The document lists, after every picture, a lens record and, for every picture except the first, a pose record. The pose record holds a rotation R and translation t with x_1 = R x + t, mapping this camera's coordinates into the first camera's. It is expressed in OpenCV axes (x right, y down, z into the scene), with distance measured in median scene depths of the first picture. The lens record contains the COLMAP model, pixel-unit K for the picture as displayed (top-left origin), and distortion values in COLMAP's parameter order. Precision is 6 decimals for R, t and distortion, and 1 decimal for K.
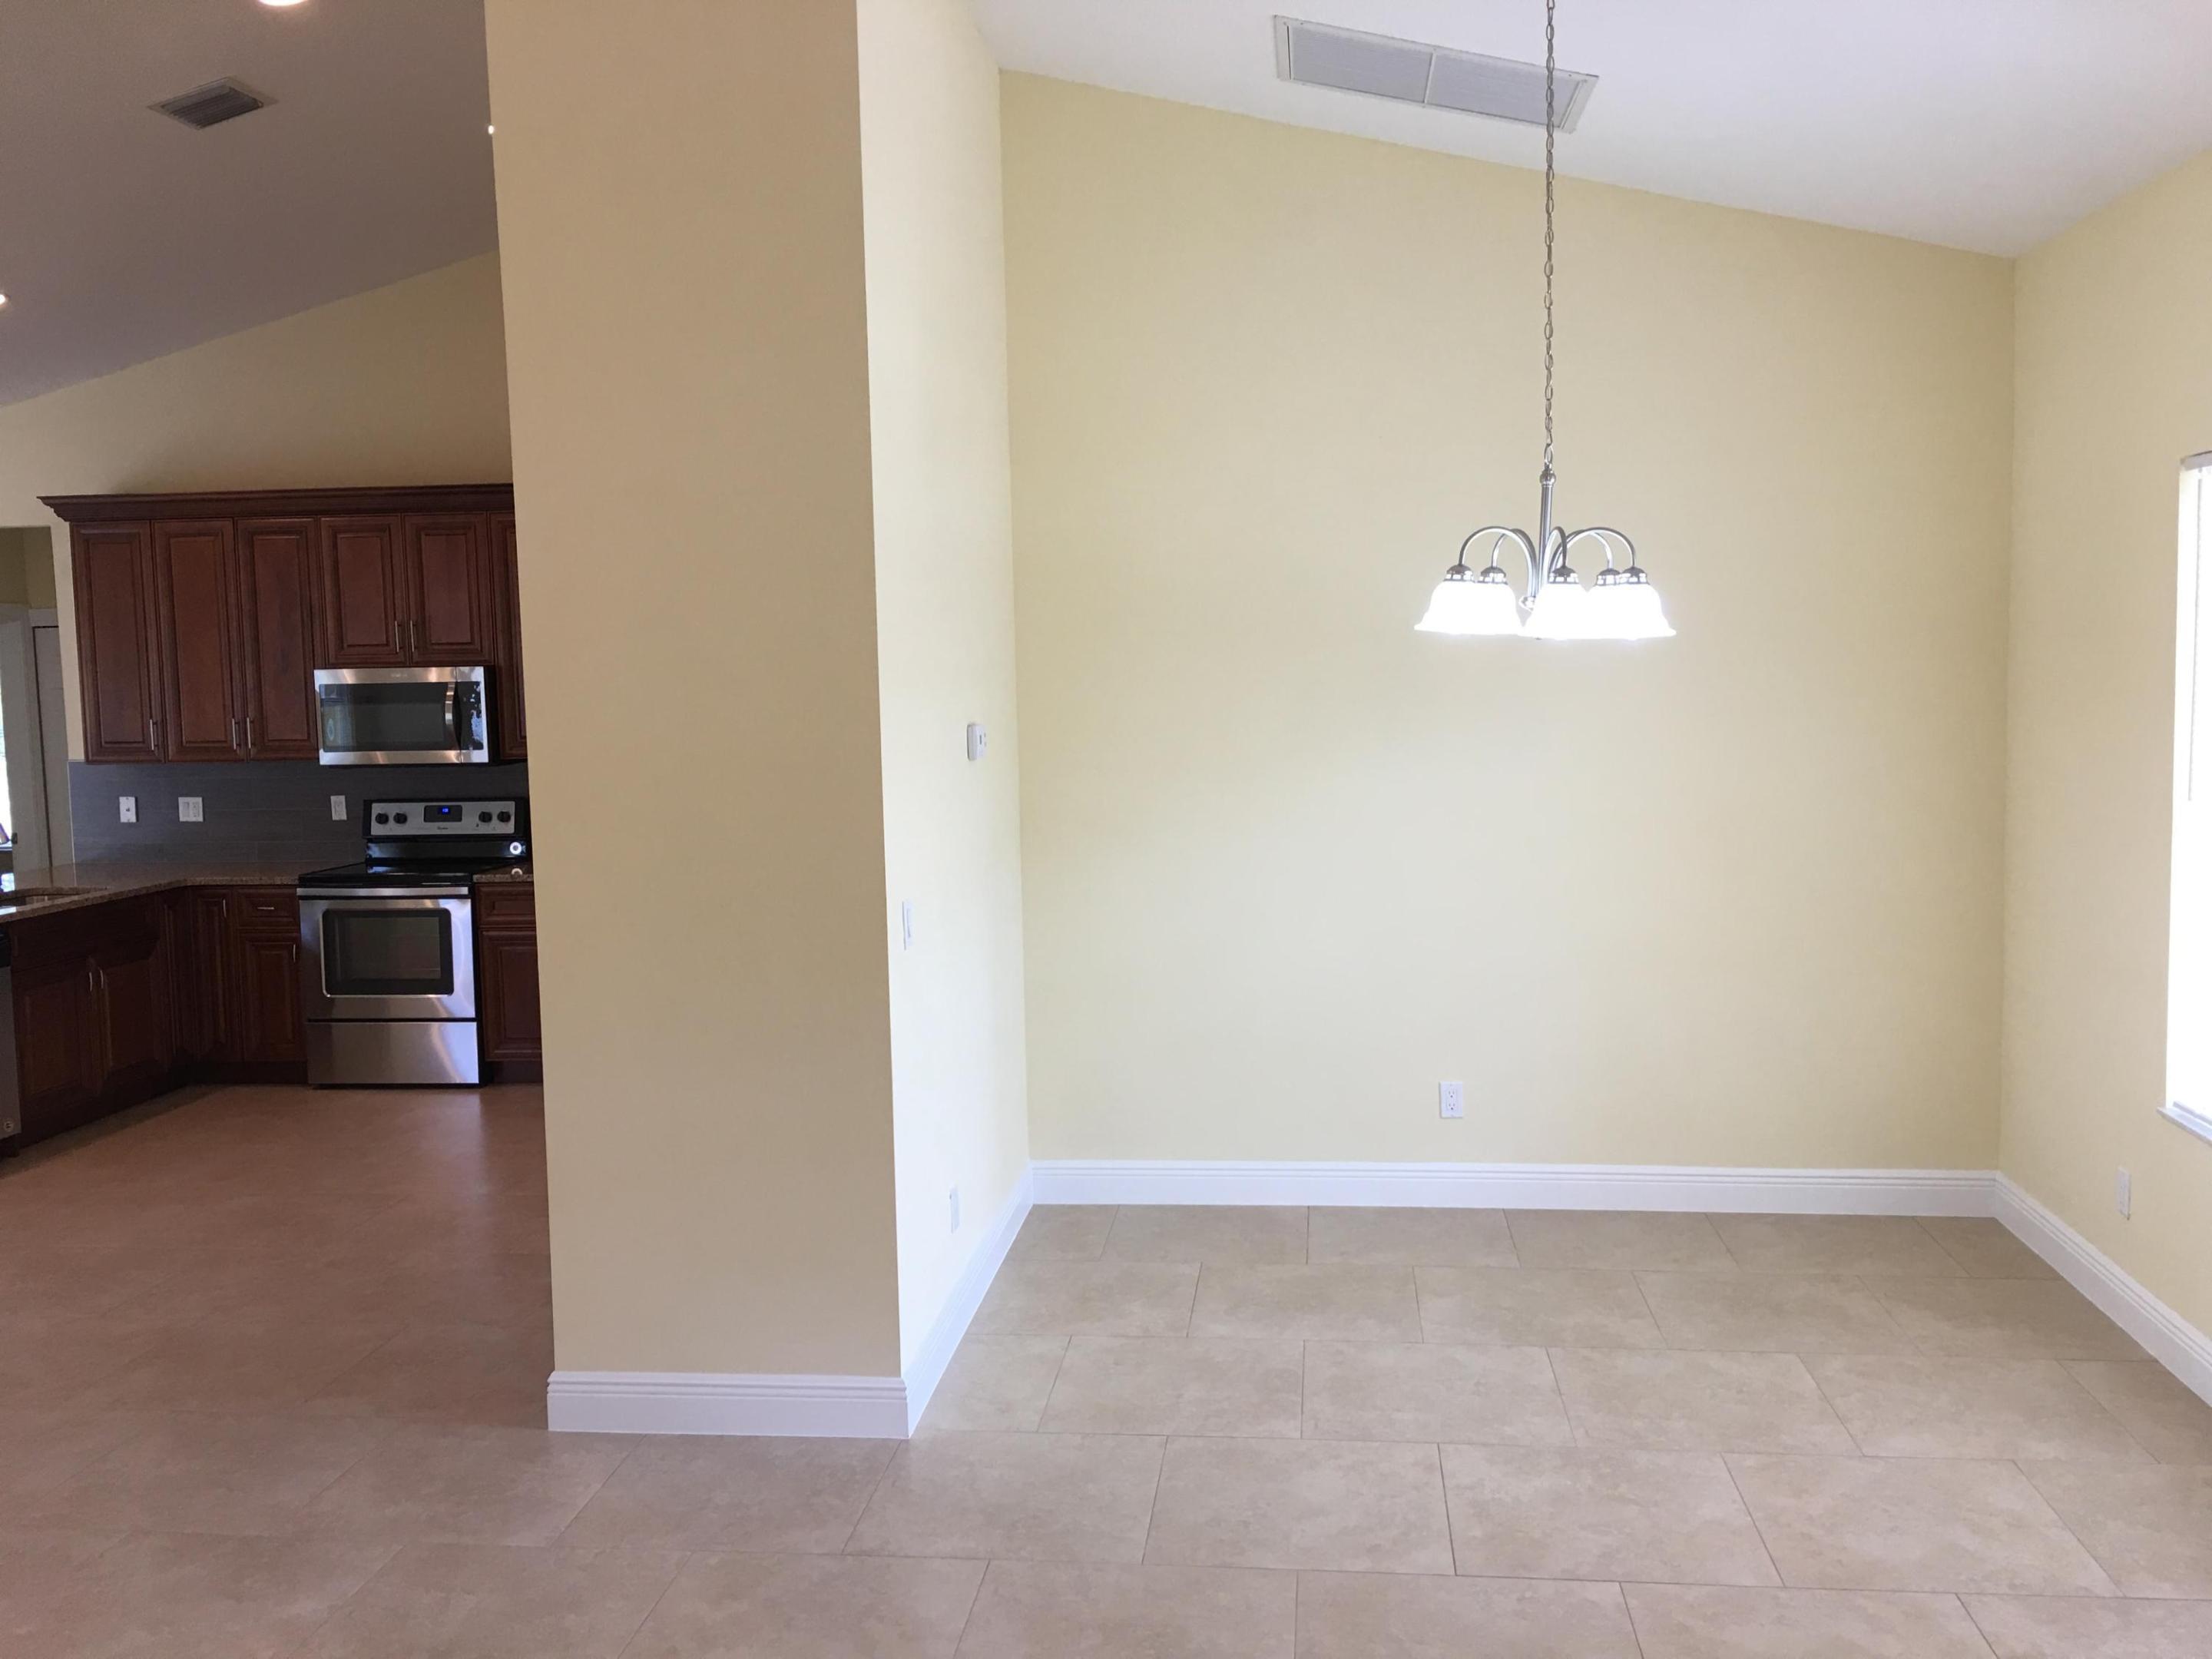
lens RADIAL K [[1944.5, 0, 1106.0], [0, 1944.5, 829.5], [0, 0, 1]] dist [0.012483, 0.009481]
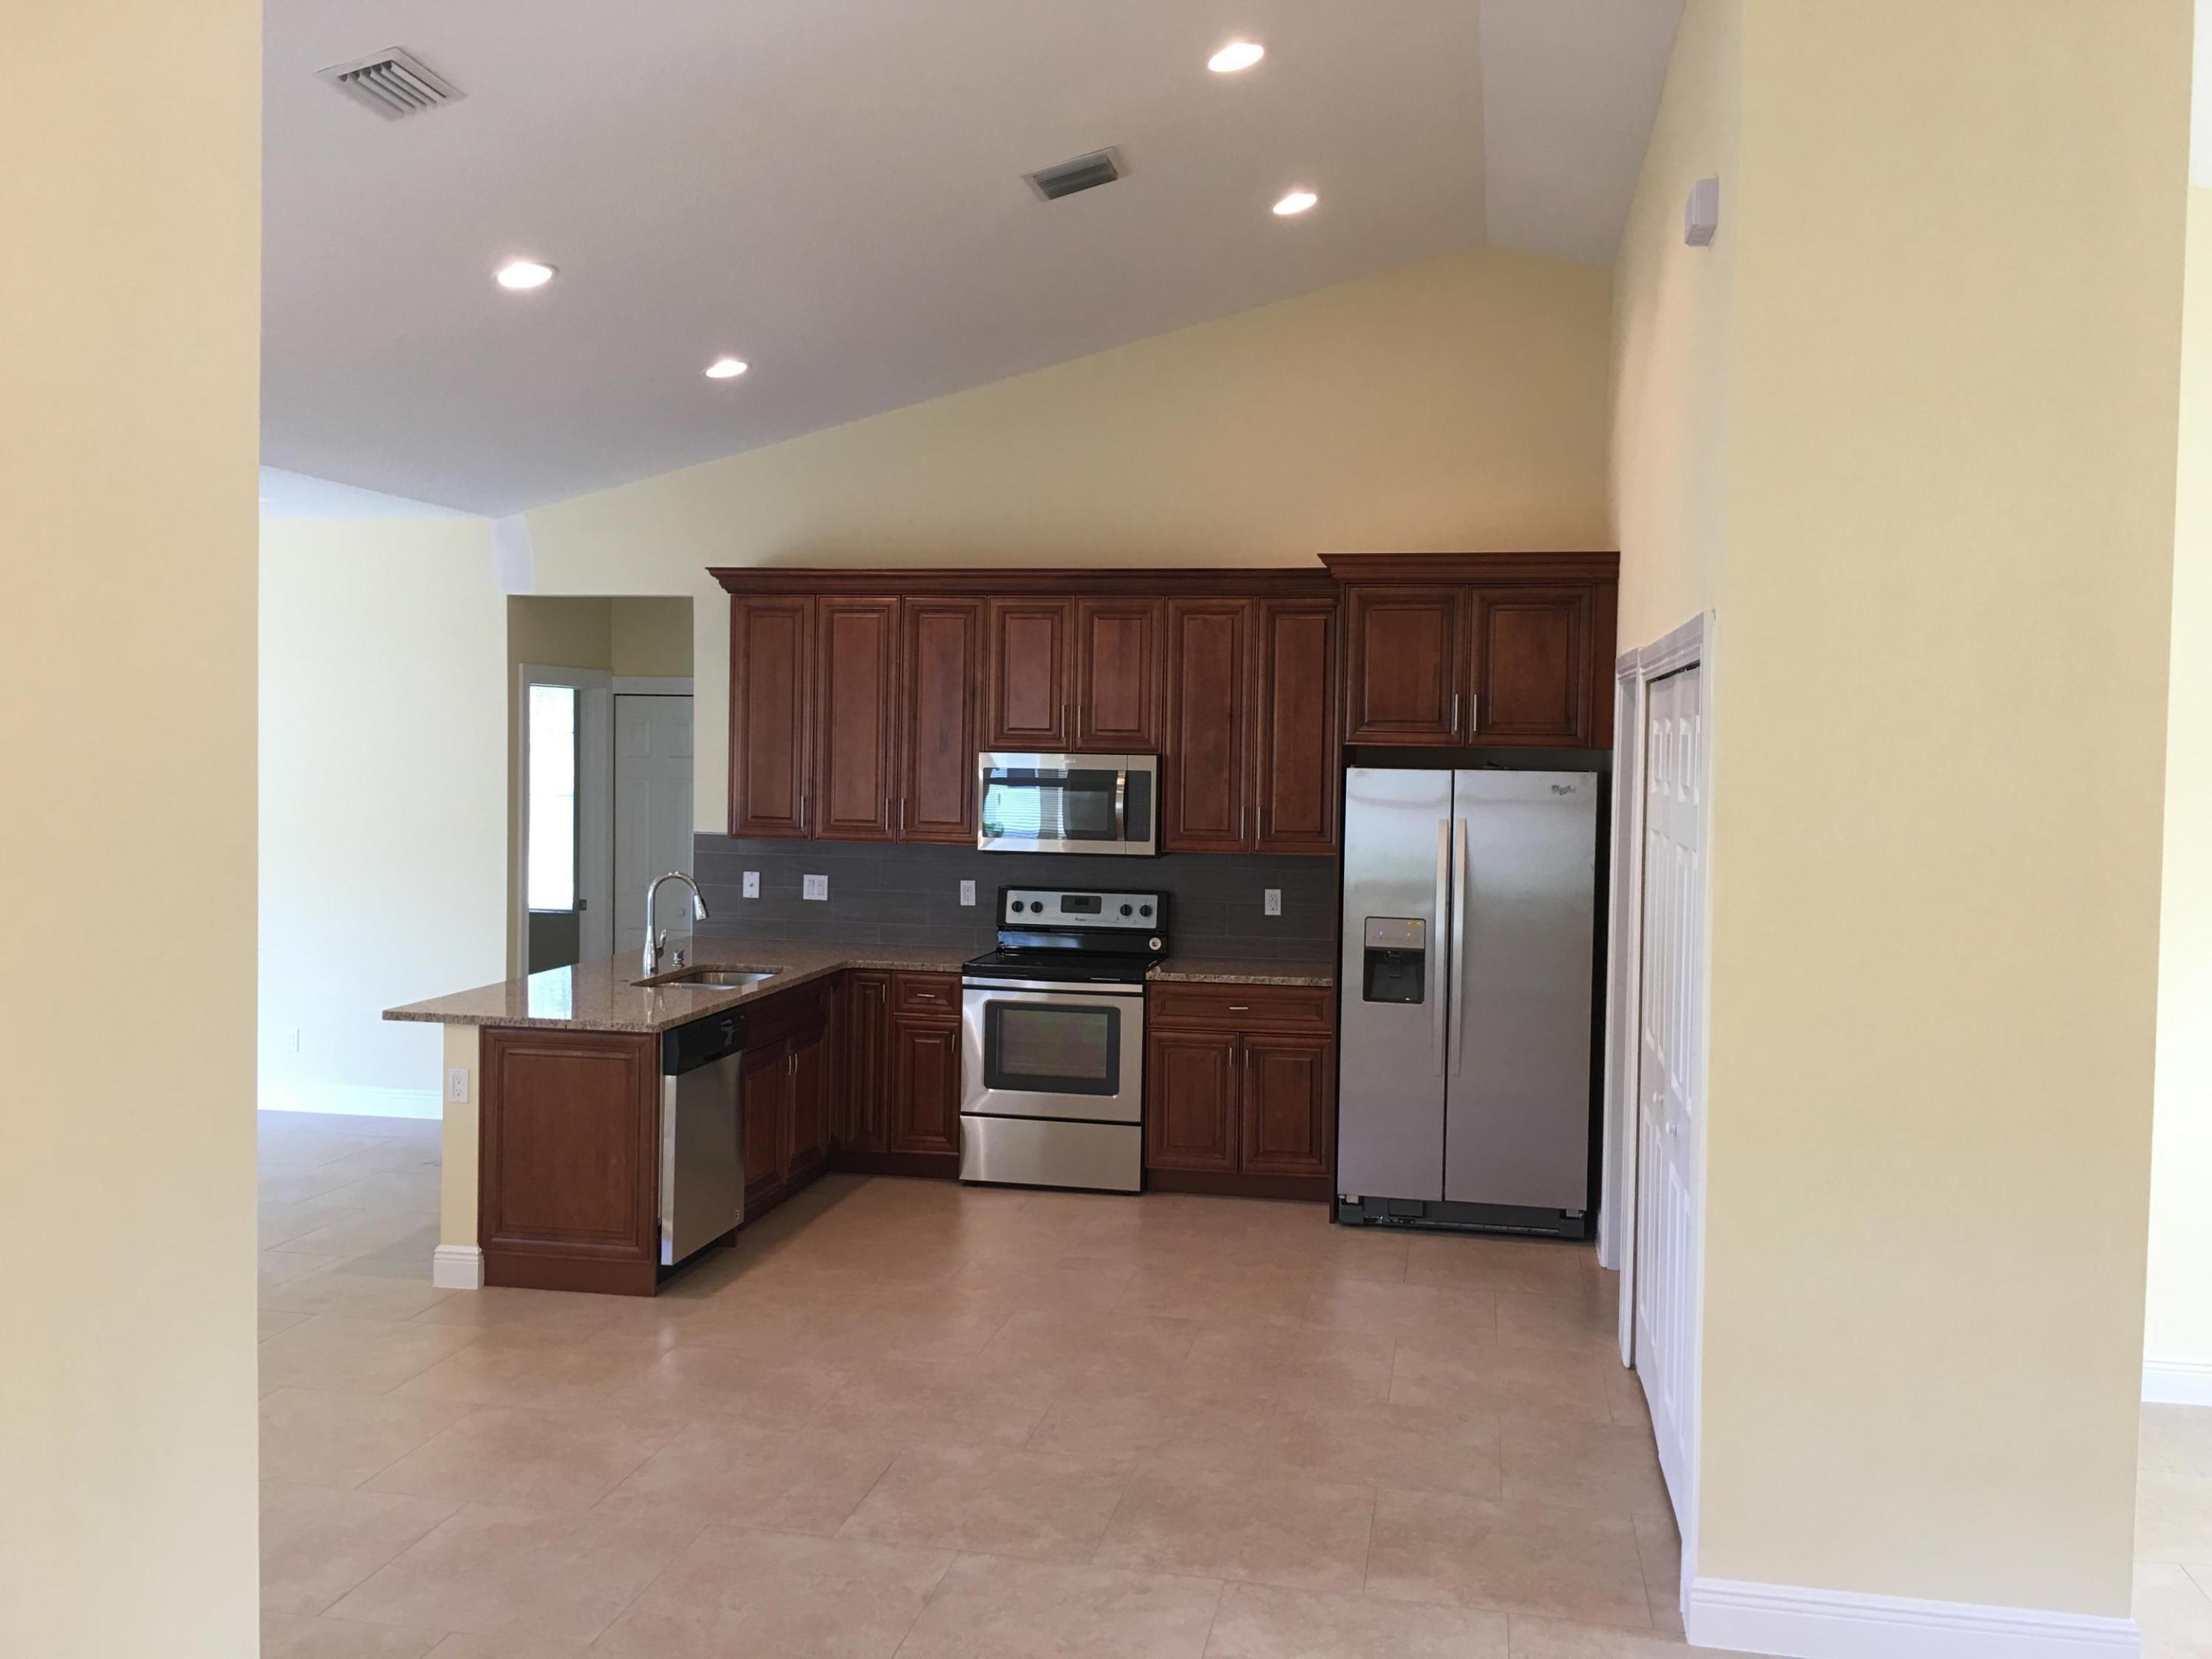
lens RADIAL K [[1950.4, 0, 1106.4], [0, 1950.4, 789.5], [0, 0, 1]] dist [0.072084, 0.003158]
pose [[0.995532, 0.042767, -0.084183, -0.256891], [-0.048506, 0.996549, -0.067352, -0.000436], [0.081013, 0.071135, 0.994171, 0.035694]]
